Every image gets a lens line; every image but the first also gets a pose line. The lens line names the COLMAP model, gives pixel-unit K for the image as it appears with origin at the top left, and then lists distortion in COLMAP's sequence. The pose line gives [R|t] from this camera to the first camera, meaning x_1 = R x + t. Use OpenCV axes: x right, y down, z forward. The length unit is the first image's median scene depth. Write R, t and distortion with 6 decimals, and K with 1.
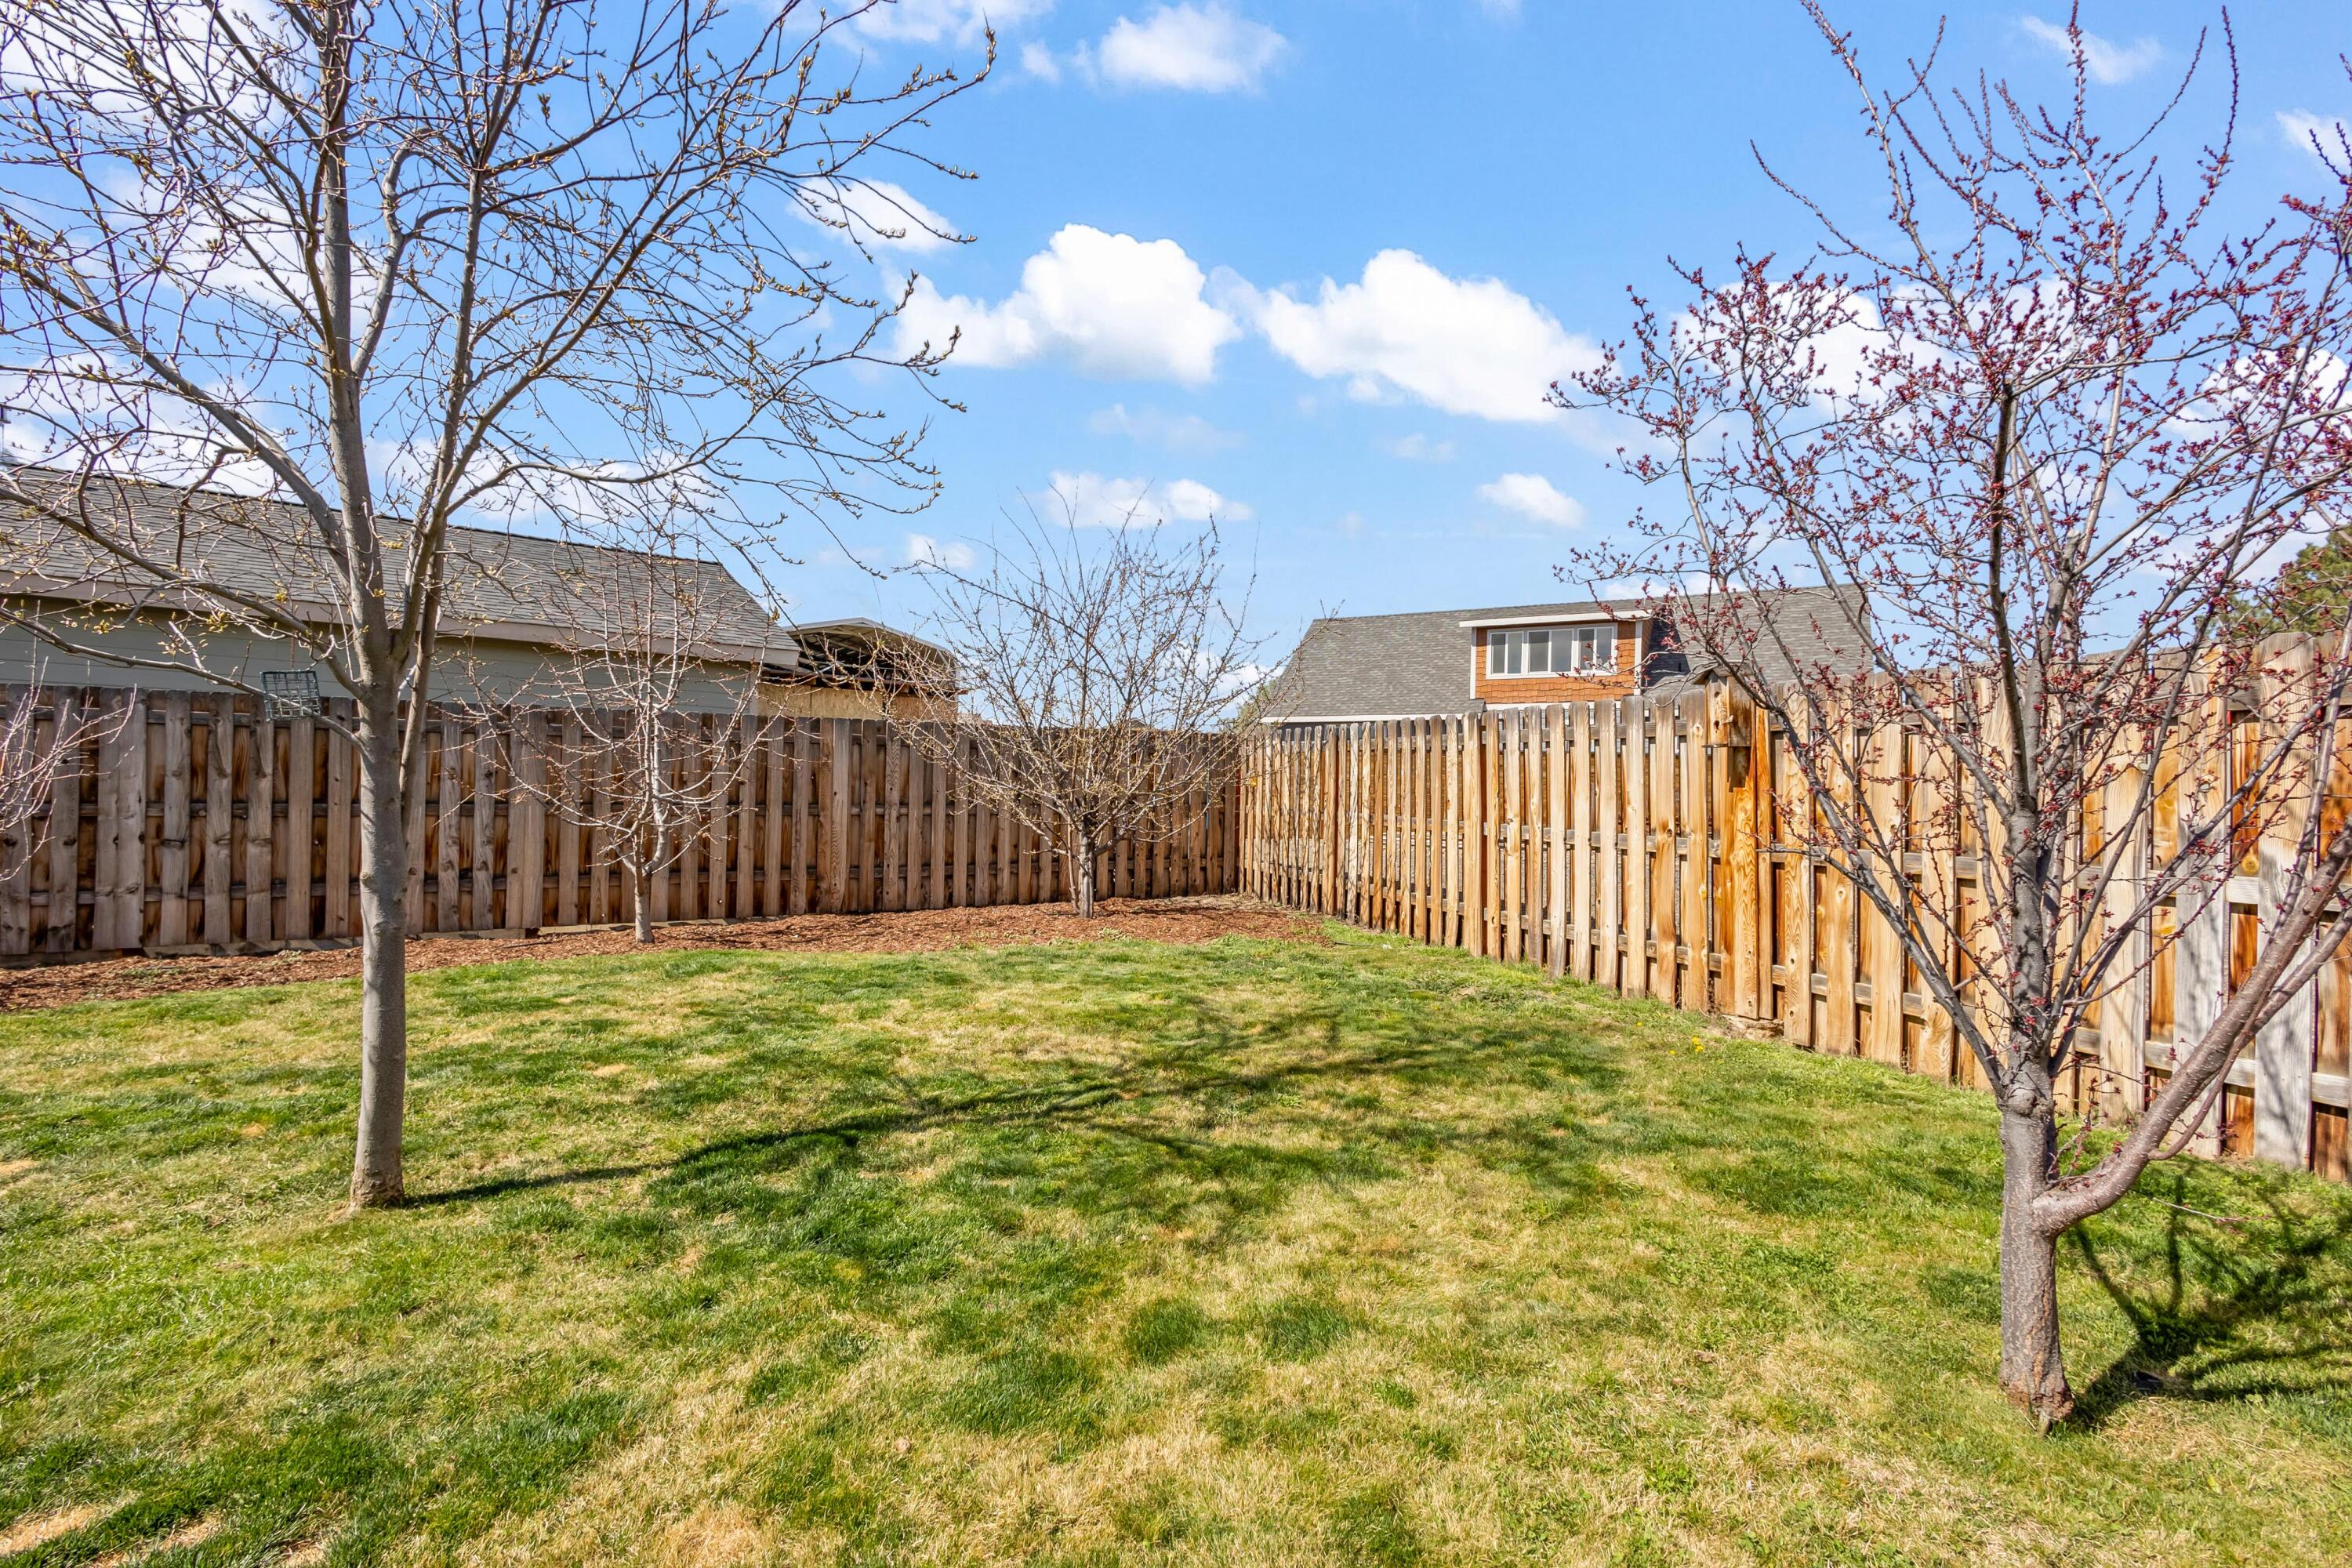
lens RADIAL K [[1090.3, 0, 1166.2], [0, 1090.3, 795.2], [0, 0, 1]] dist [0.033442, -0.016009]
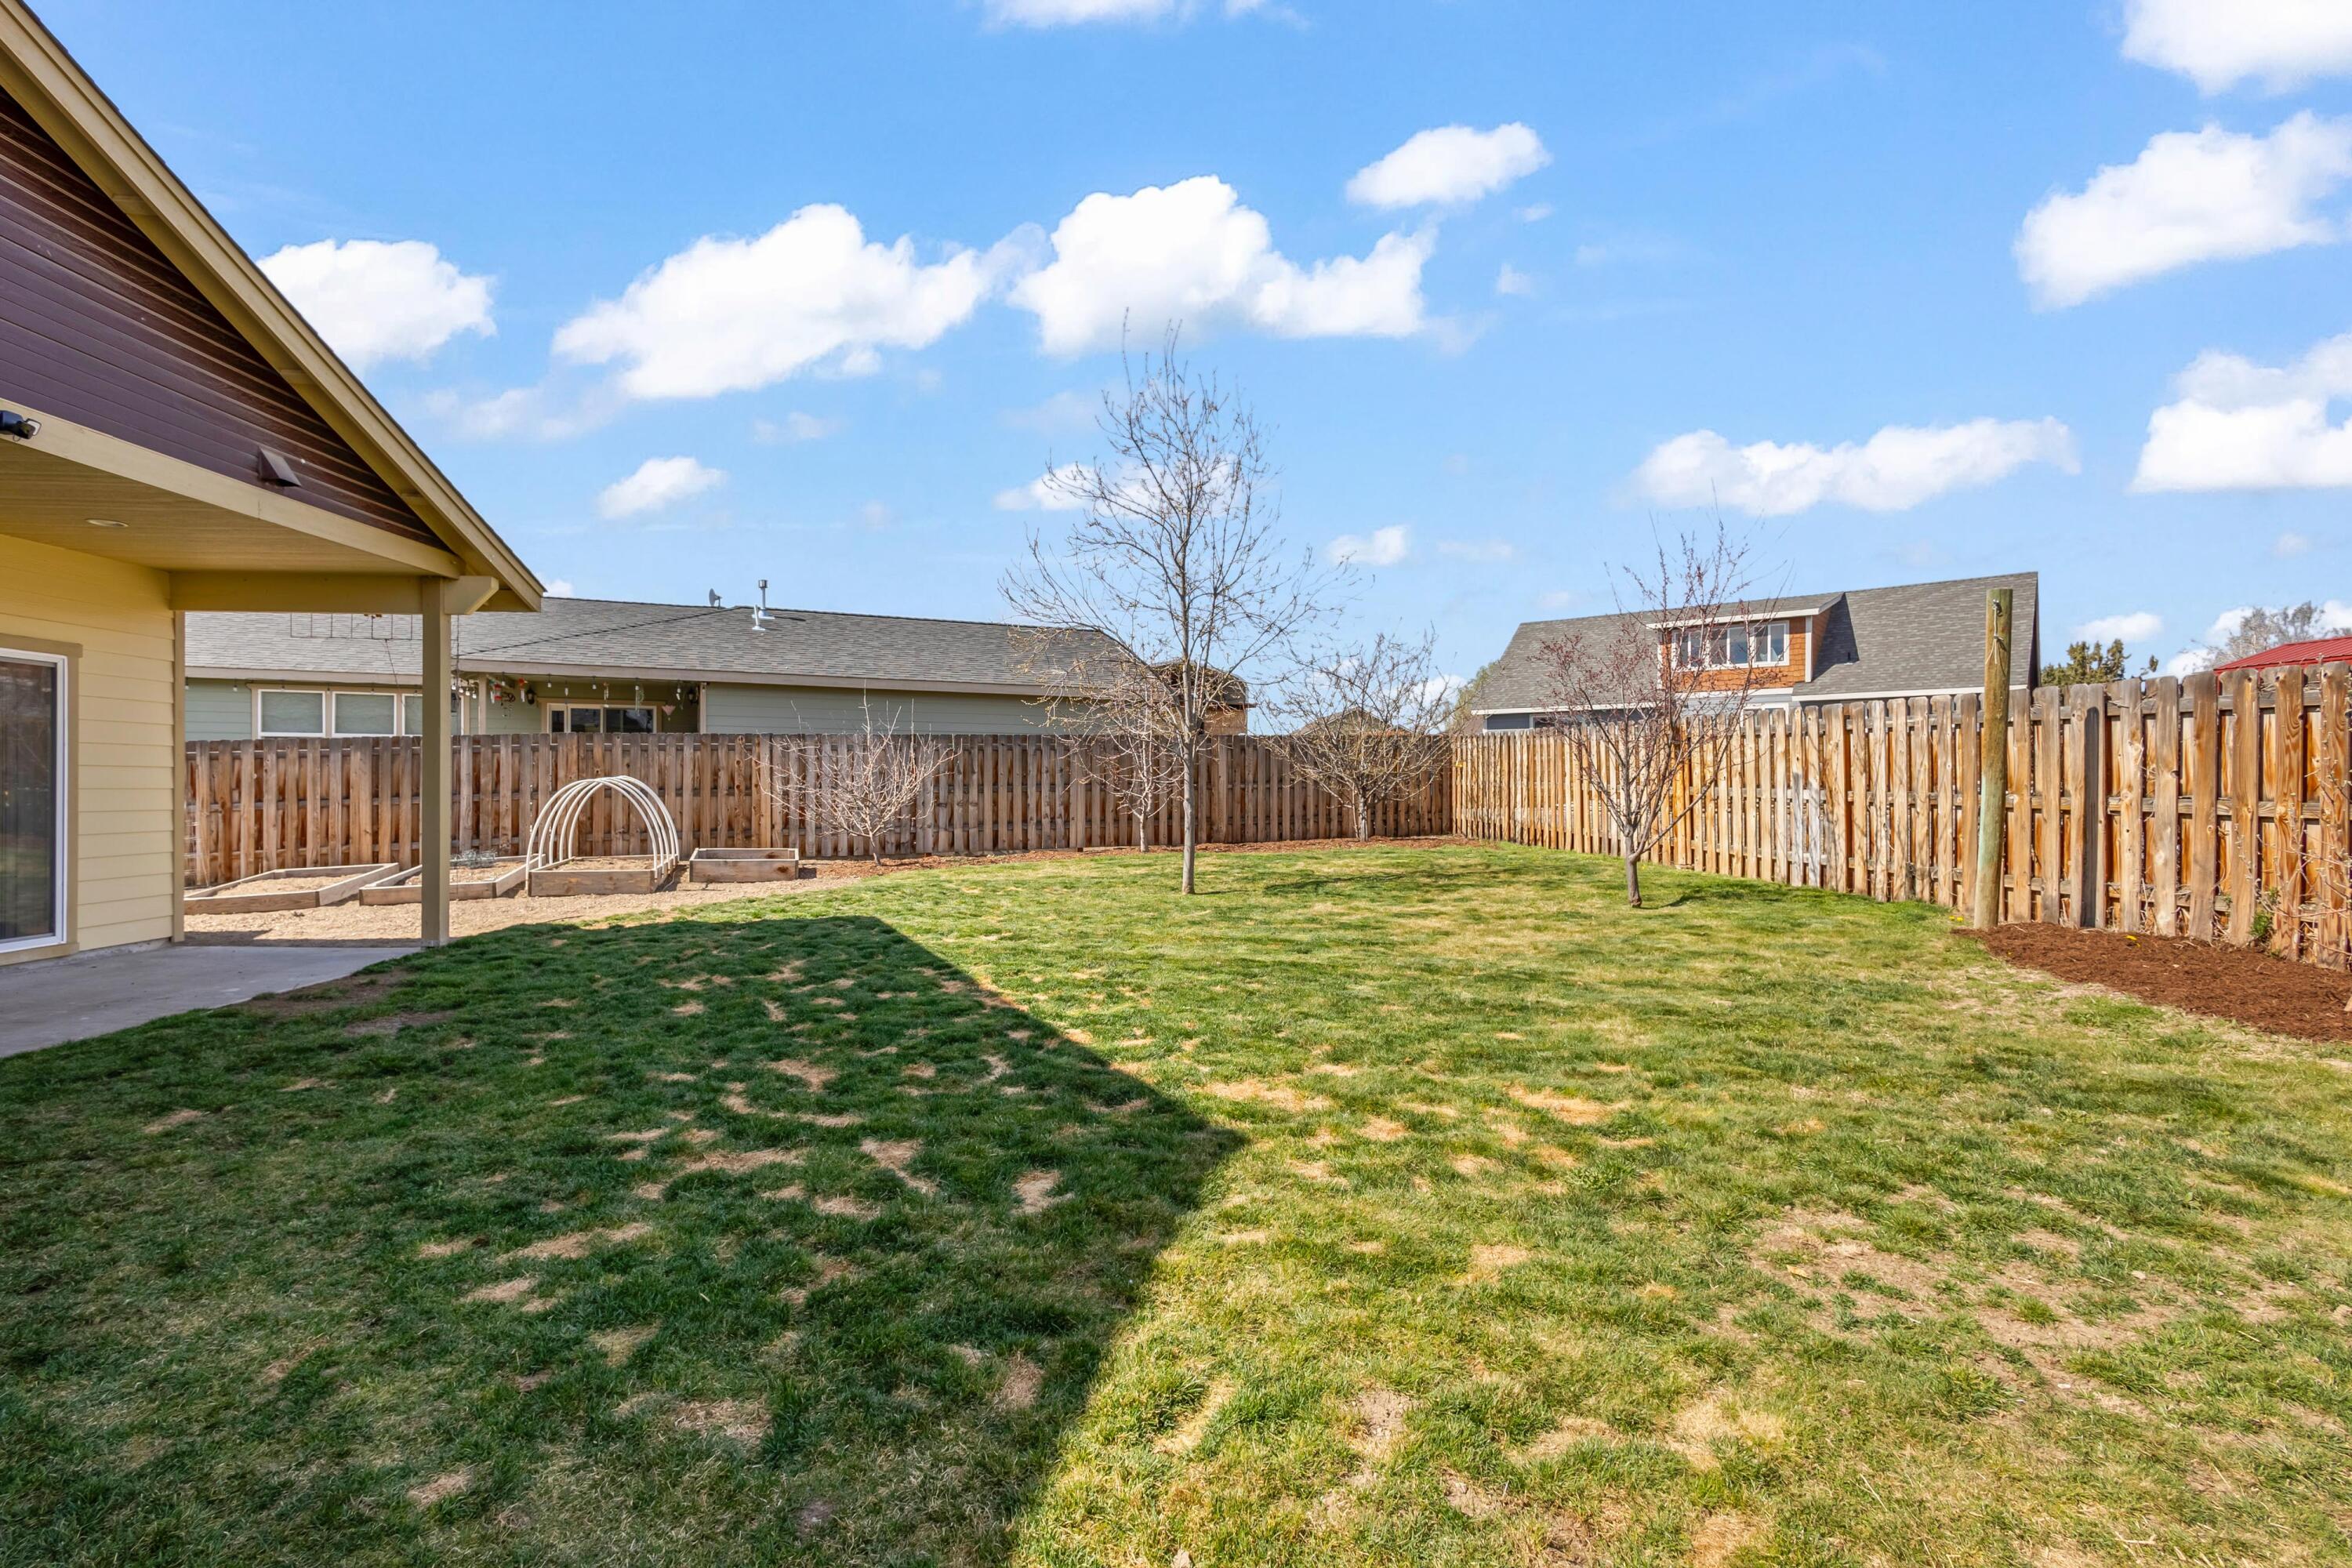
lens RADIAL K [[1084.2, 0, 1176.0], [0, 1084.2, 784.0], [0, 0, 1]] dist [0.000109, 0.000134]
pose [[0.981941, -0.019445, -0.188188, -0.036551], [0.019780, 0.999804, -0.000098, 0.008860], [0.188153, -0.003626, 0.982133, -0.760860]]
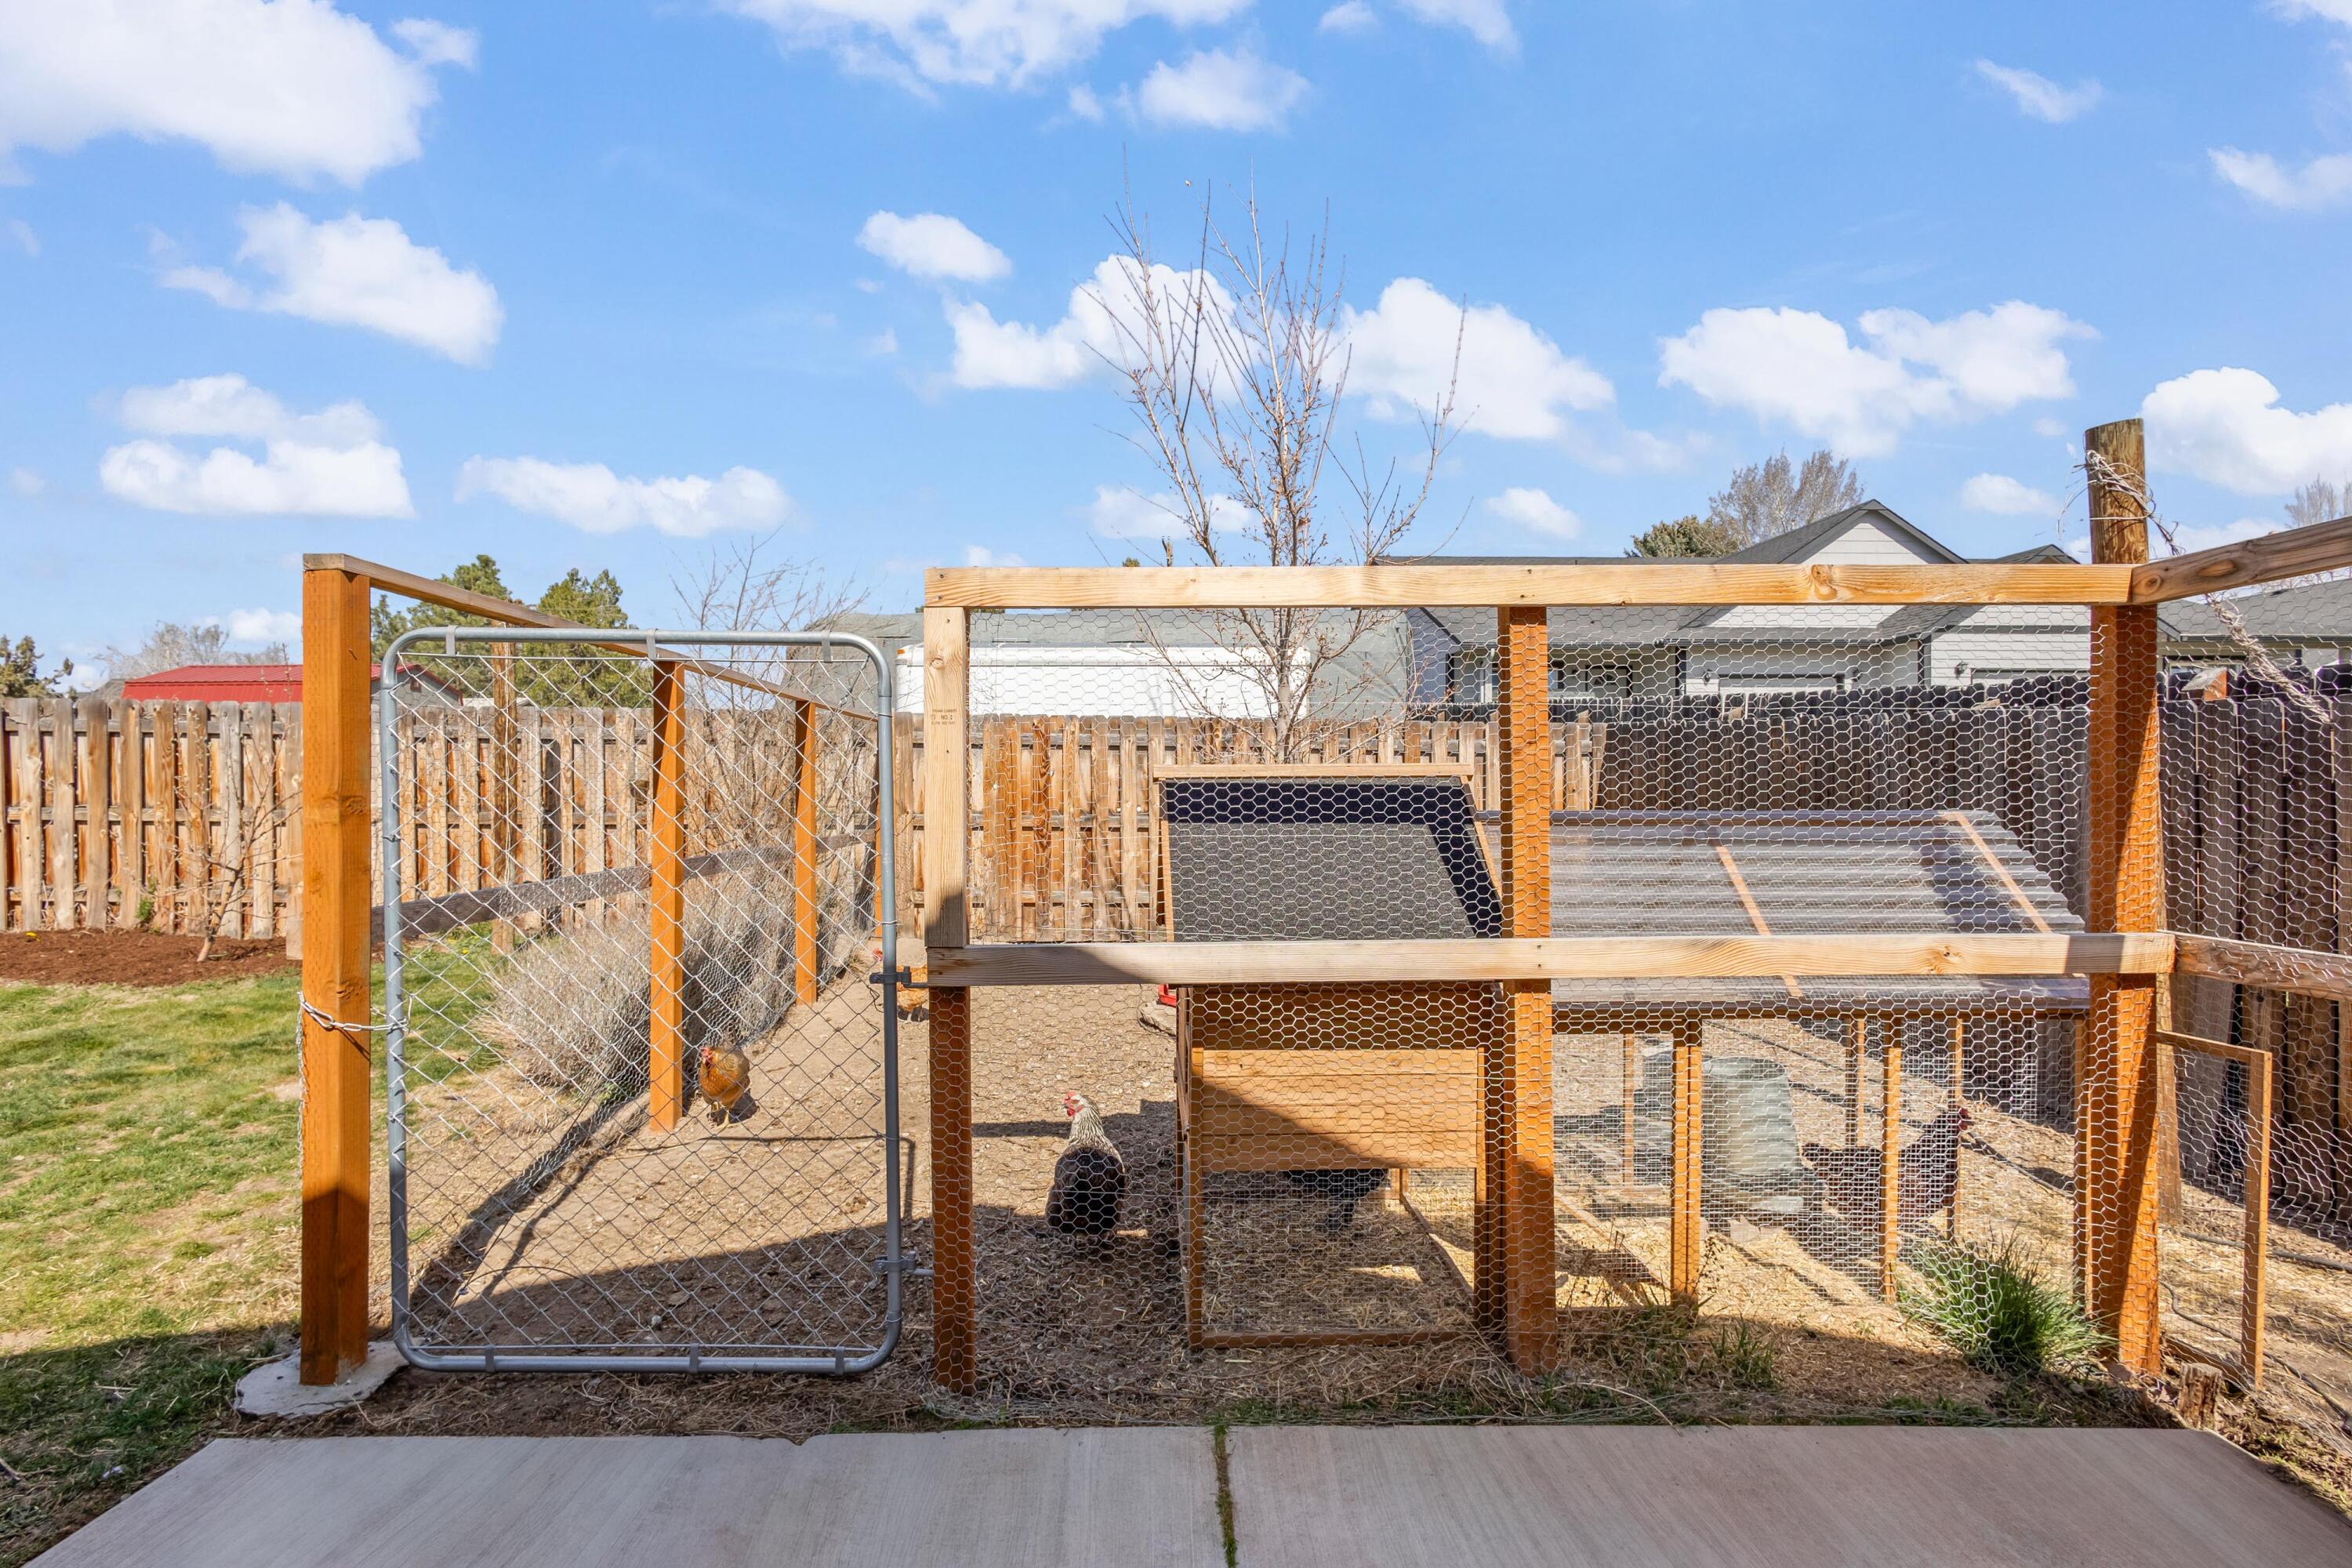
lens RADIAL K [[1090.3, 0, 1166.2], [0, 1090.3, 795.2], [0, 0, 1]] dist [0.033442, -0.016009]
pose [[0.247094, -0.030737, 0.968504, -0.102892], [0.006156, 0.999526, 0.030150, 0.003944], [-0.968972, -0.001488, 0.247167, -0.889416]]
